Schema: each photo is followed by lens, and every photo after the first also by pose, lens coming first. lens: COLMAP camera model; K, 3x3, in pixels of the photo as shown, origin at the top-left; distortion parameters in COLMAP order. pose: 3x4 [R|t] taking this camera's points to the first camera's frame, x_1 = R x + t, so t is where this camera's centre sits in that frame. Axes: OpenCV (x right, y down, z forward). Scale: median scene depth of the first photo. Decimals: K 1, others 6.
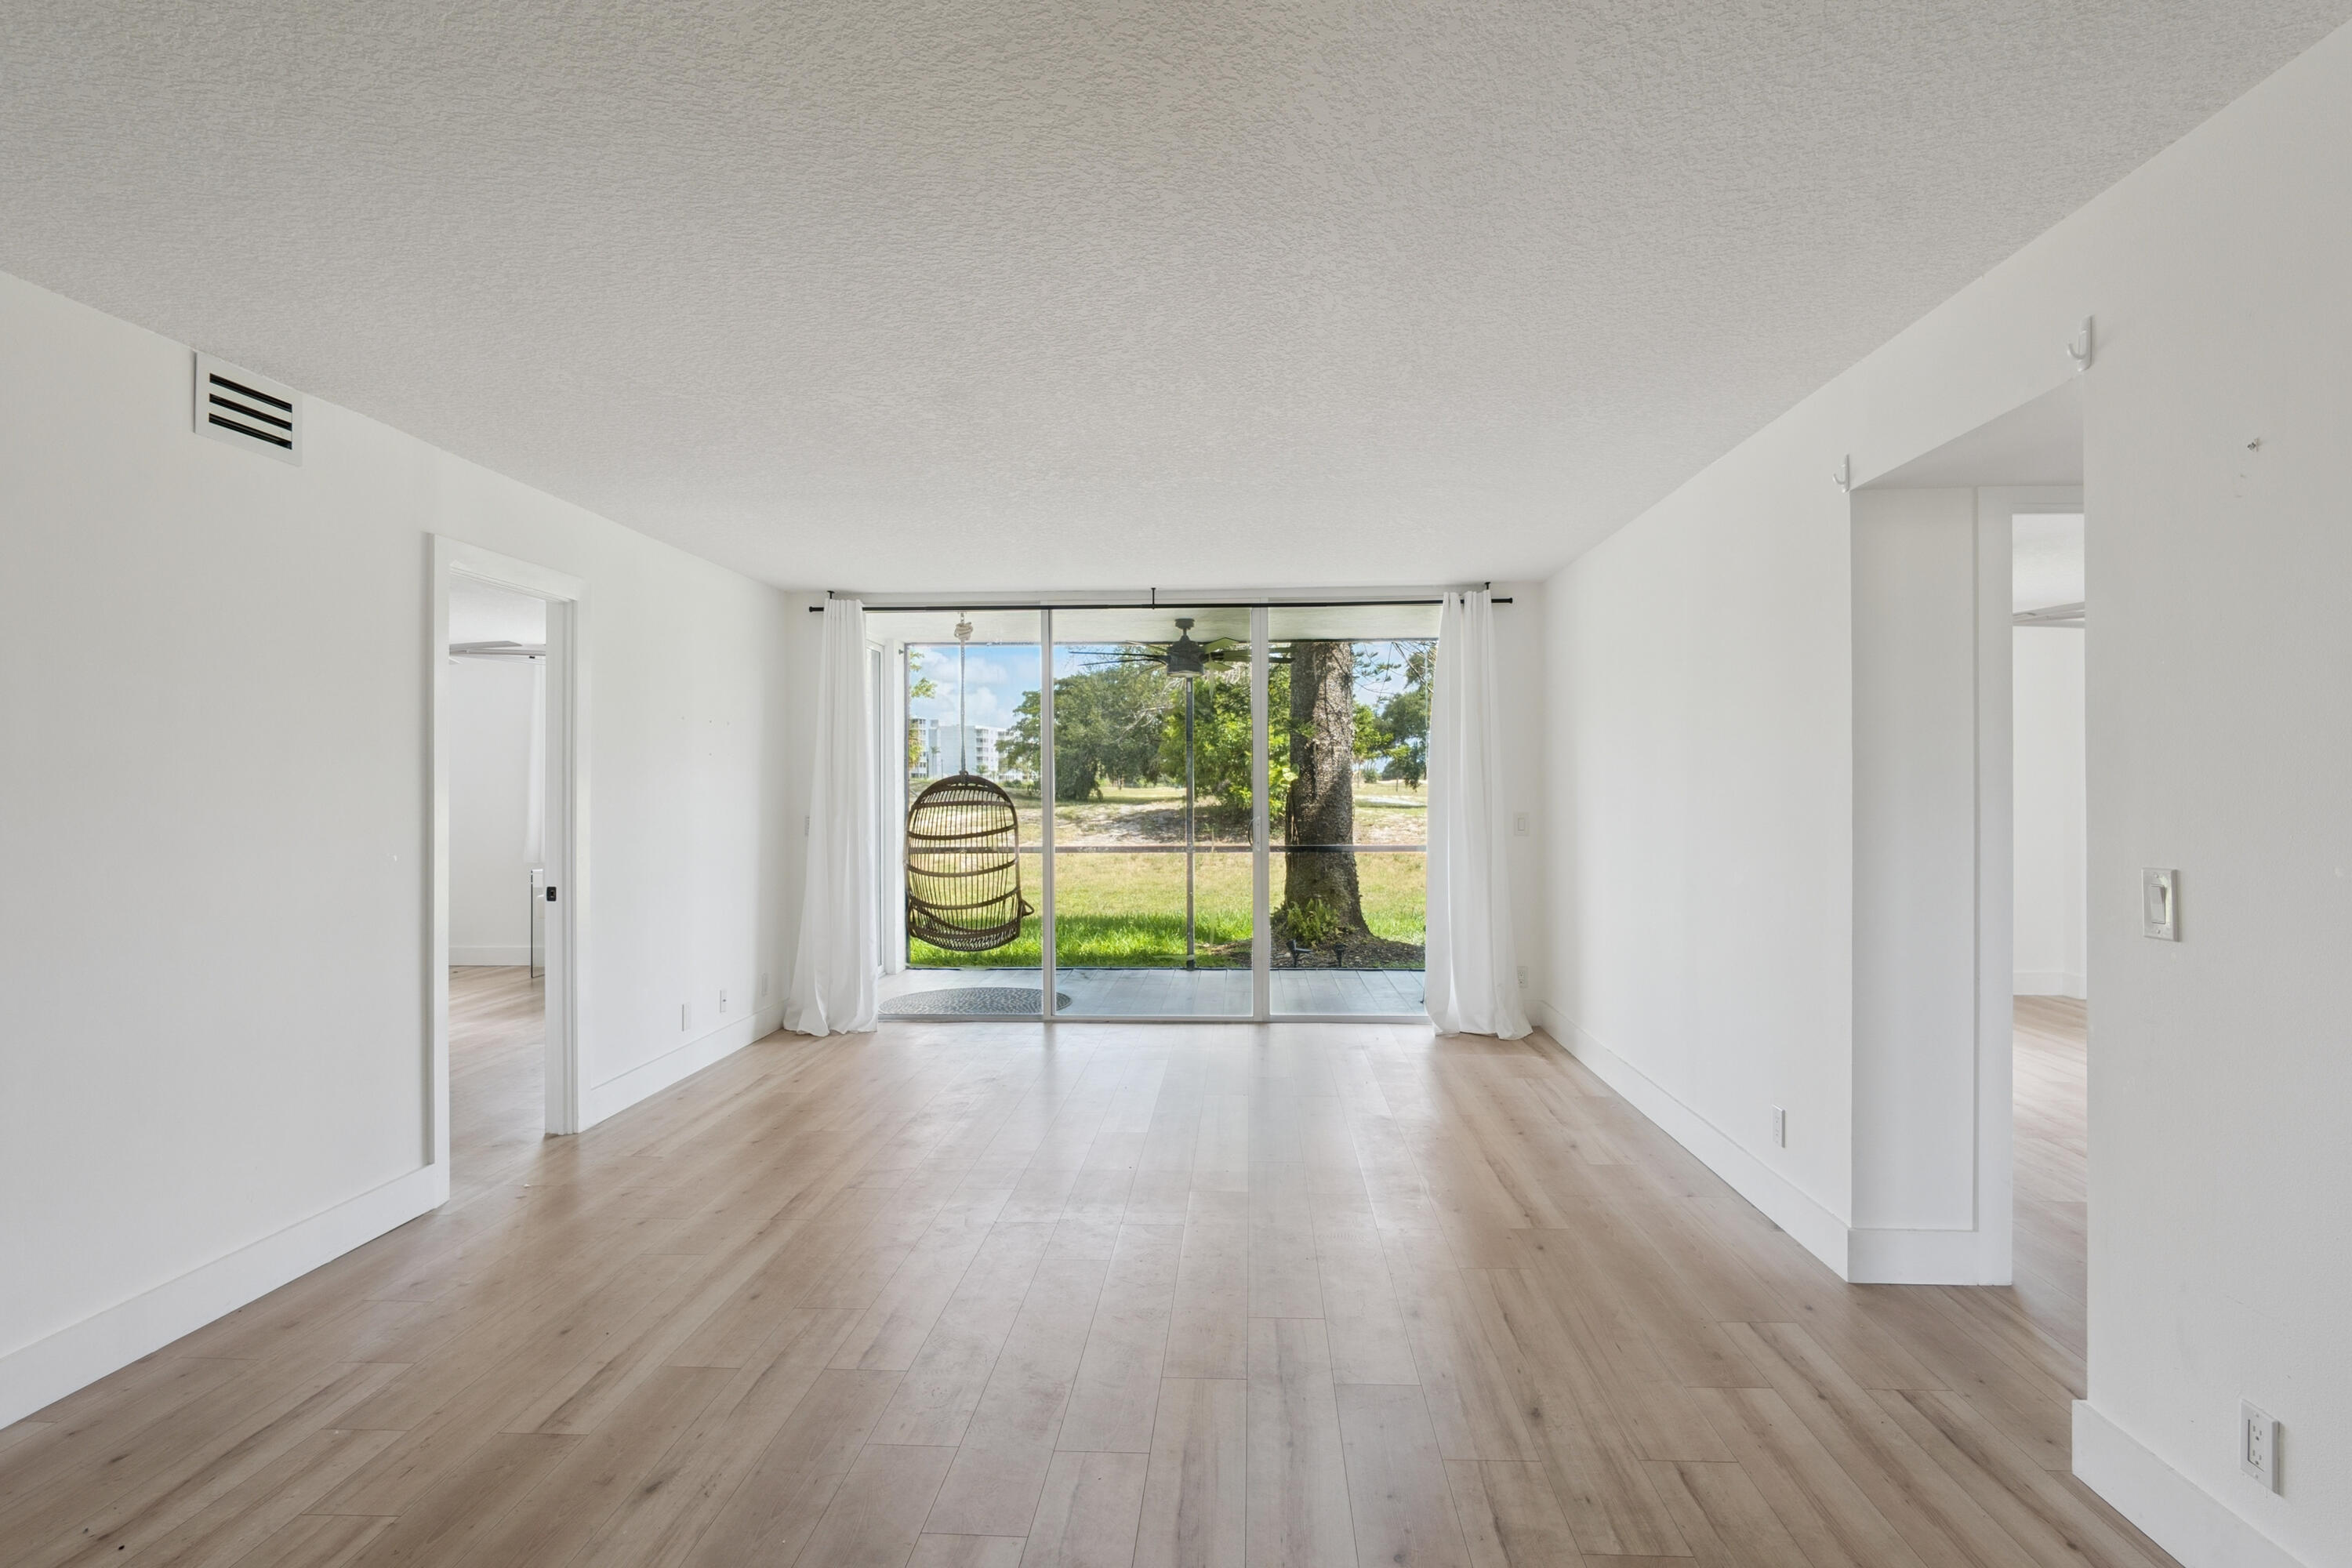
lens RADIAL K [[1250.1, 0, 1169.3], [0, 1250.1, 780.7], [0, 0, 1]] dist [-0.012243, 0.001058]
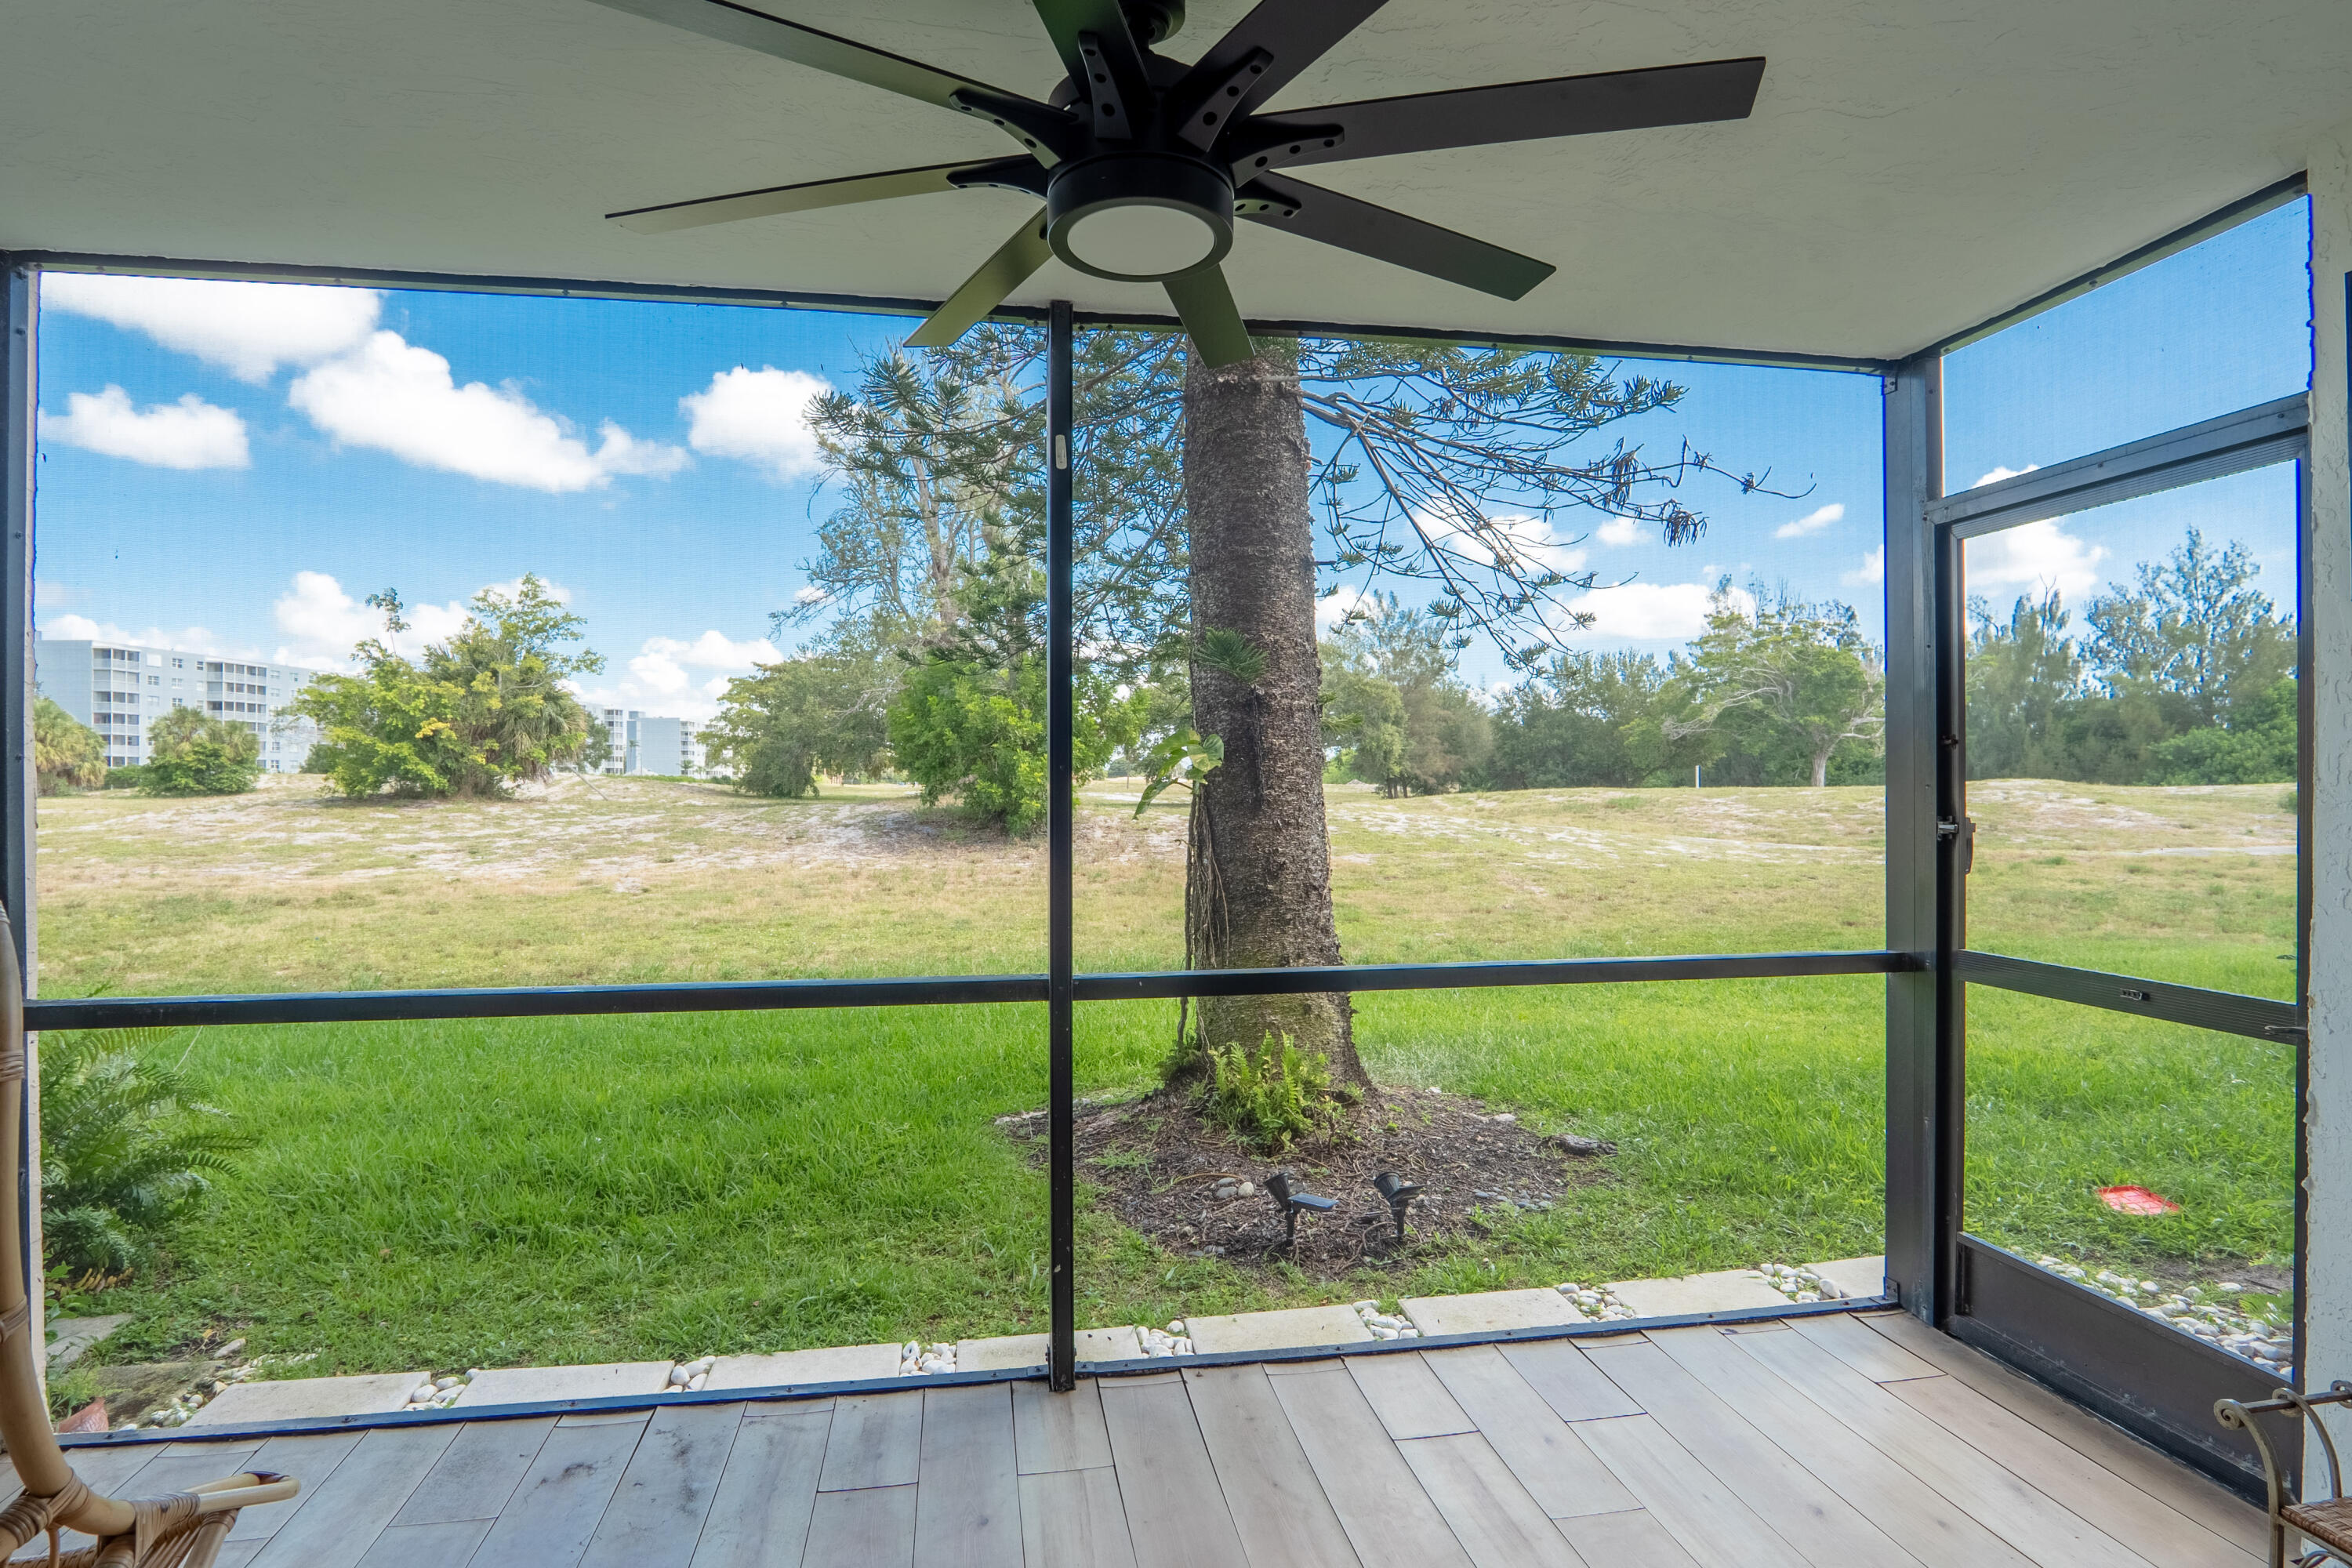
lens RADIAL K [[1250.1, 0, 1169.3], [0, 1250.1, 780.7], [0, 0, 1]] dist [-0.012243, 0.001058]
pose [[0.976017, 0.003380, 0.217666, -0.034746], [-0.003934, 0.999990, 0.002111, 0.004681], [-0.217657, -0.002917, 0.976021, 0.949907]]
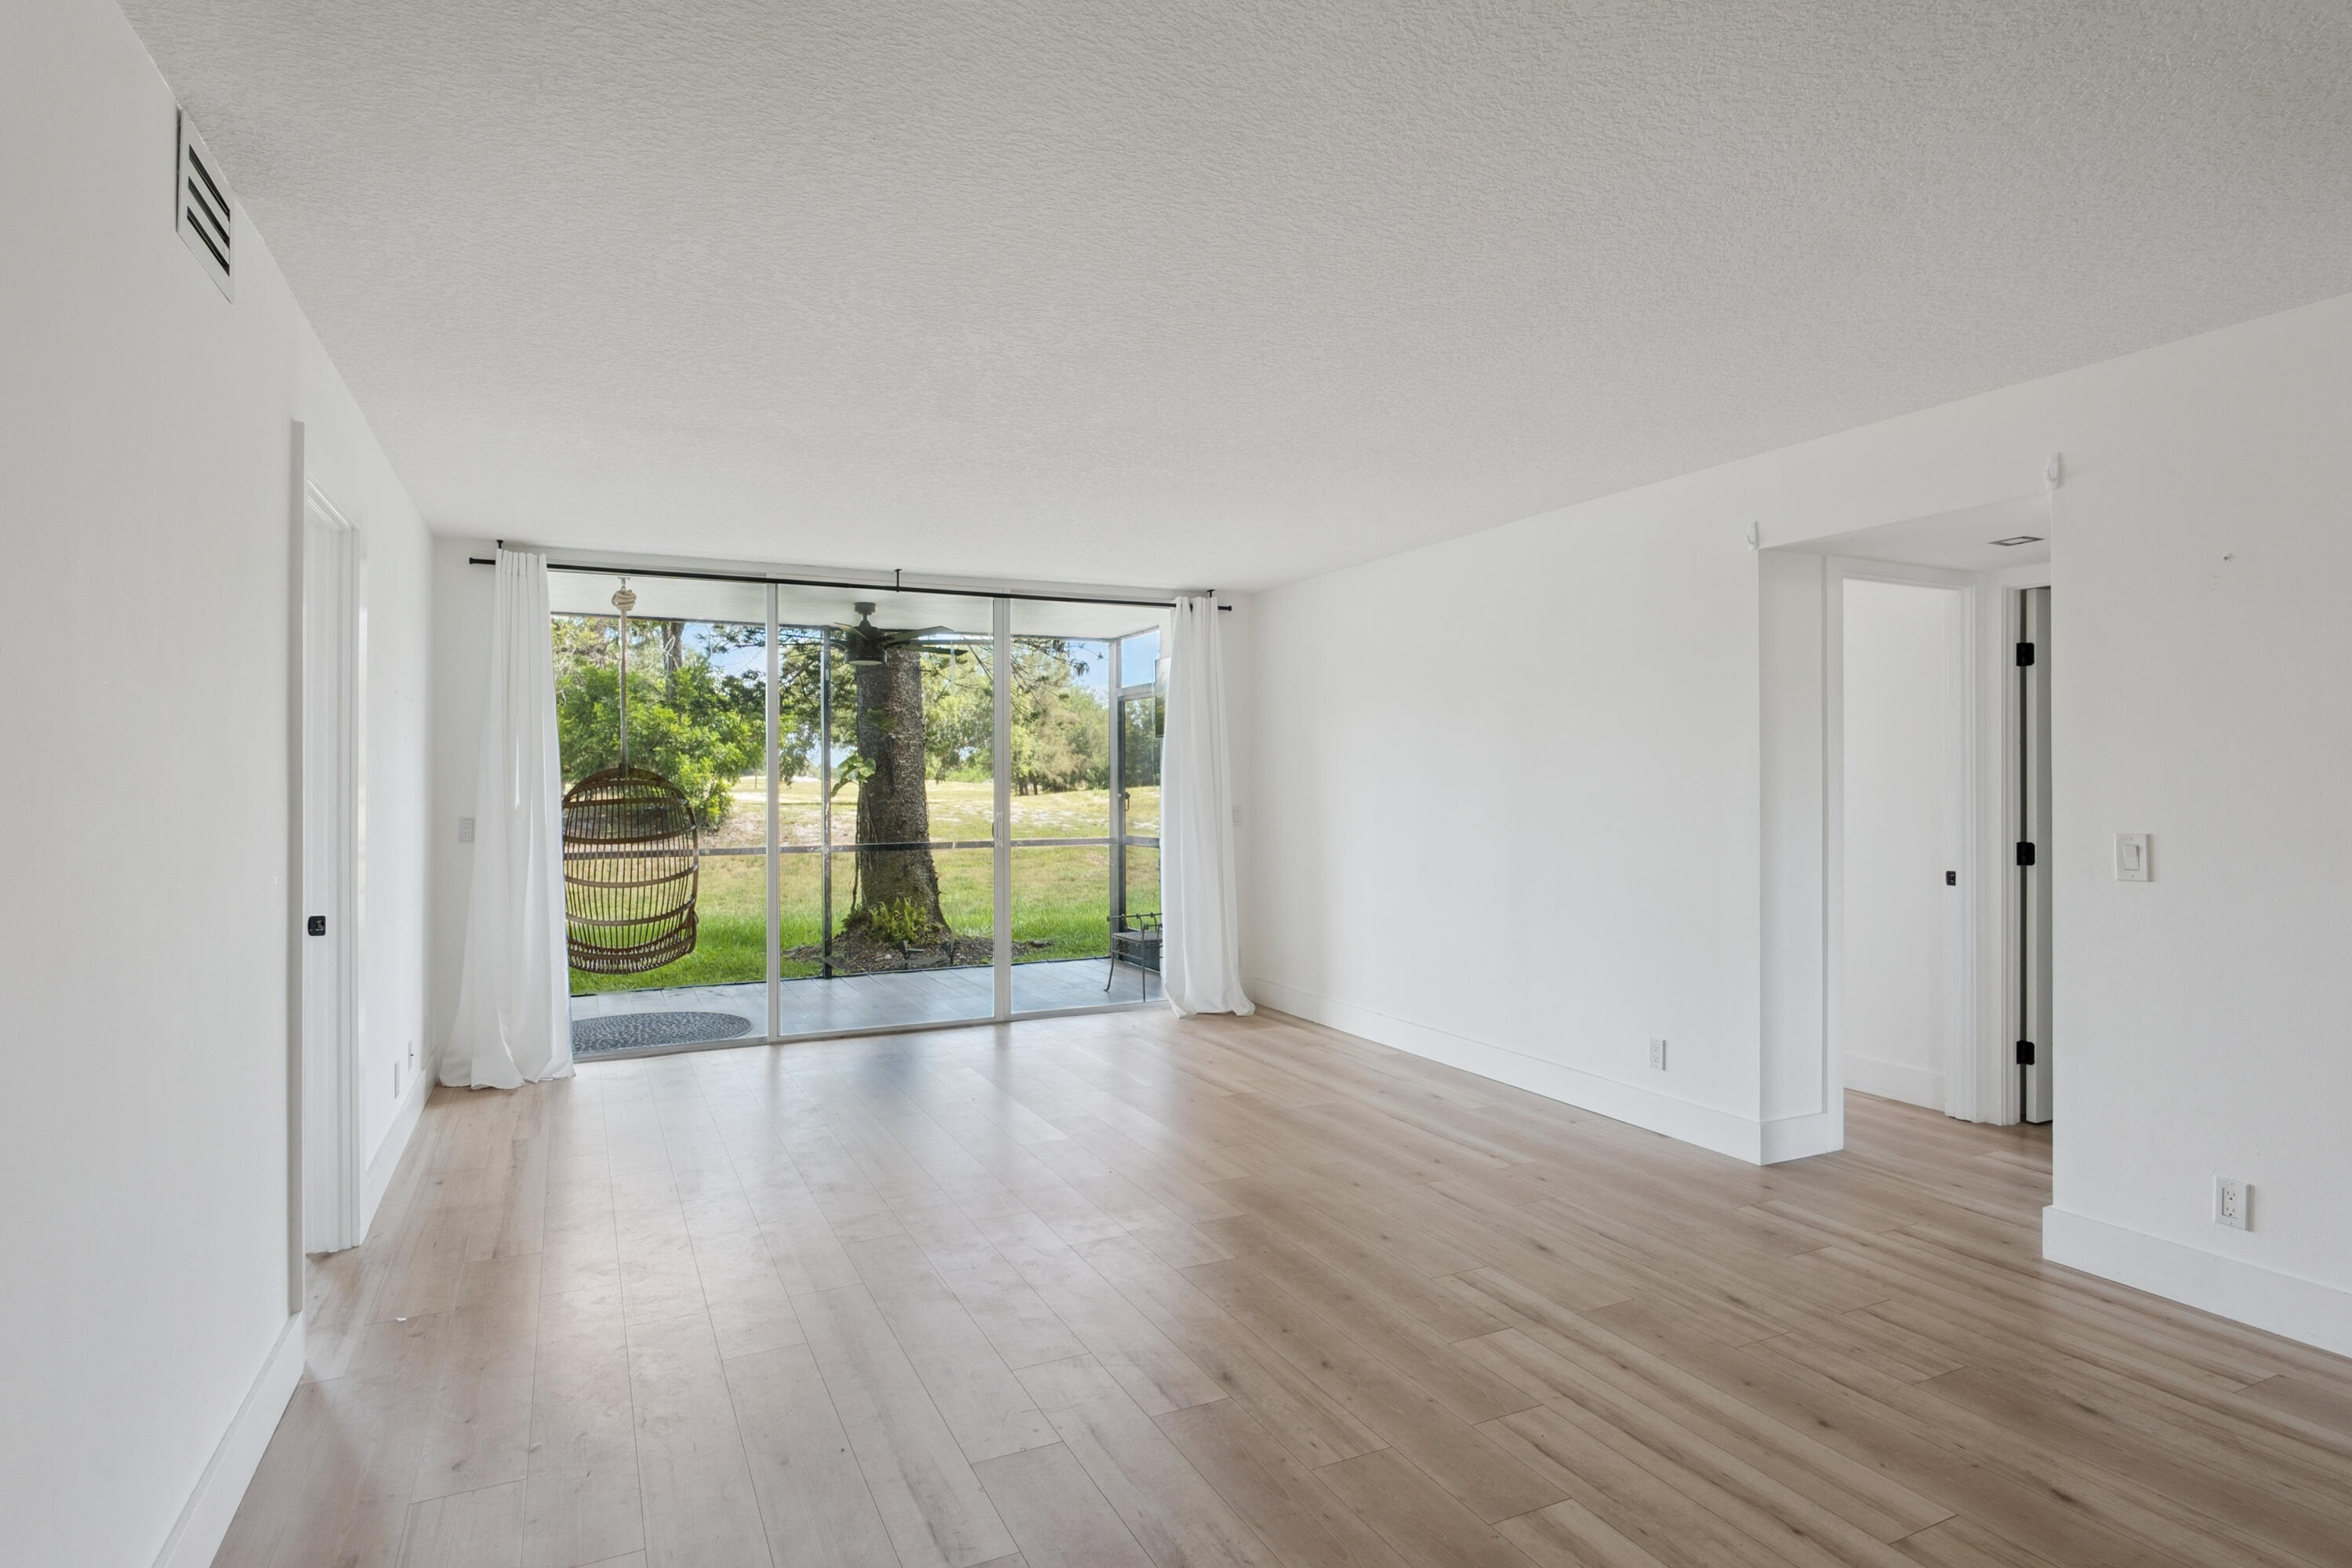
lens RADIAL K [[1250.1, 0, 1169.3], [0, 1250.1, 780.7], [0, 0, 1]] dist [-0.012243, 0.001058]
pose [[0.873750, 0.001034, 0.486375, -0.293078], [-0.002276, 0.999995, 0.001962, 0.002106], [-0.486370, -0.002821, 0.873748, 0.082349]]
